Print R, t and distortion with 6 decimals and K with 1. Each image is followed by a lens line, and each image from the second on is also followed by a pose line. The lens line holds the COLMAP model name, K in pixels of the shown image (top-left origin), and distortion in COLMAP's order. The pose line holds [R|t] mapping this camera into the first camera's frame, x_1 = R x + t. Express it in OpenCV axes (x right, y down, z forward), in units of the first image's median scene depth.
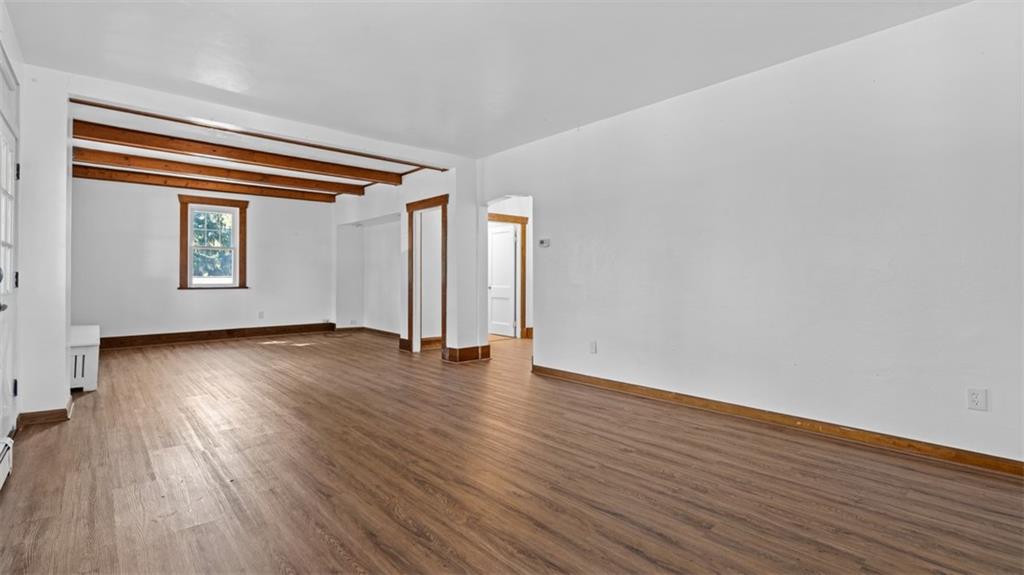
lens RADIAL K [[465.2, 0, 505.3], [0, 465.2, 279.9], [0, 0, 1]] dist [0.001311, 0.000669]
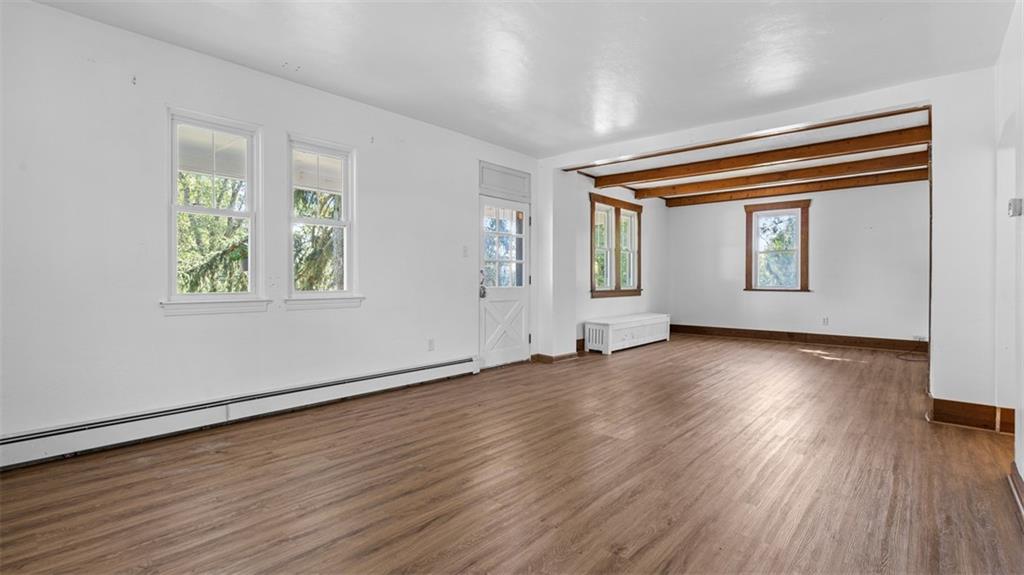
lens RADIAL K [[465.2, 0, 506.5], [0, 465.2, 284.2], [0, 0, 1]] dist [0.001311, 0.000669]
pose [[0.124092, 0.011585, -0.992203, 0.336218], [-0.009402, 0.999901, 0.010500, -0.001026], [0.992226, 0.008025, 0.124189, 0.295671]]
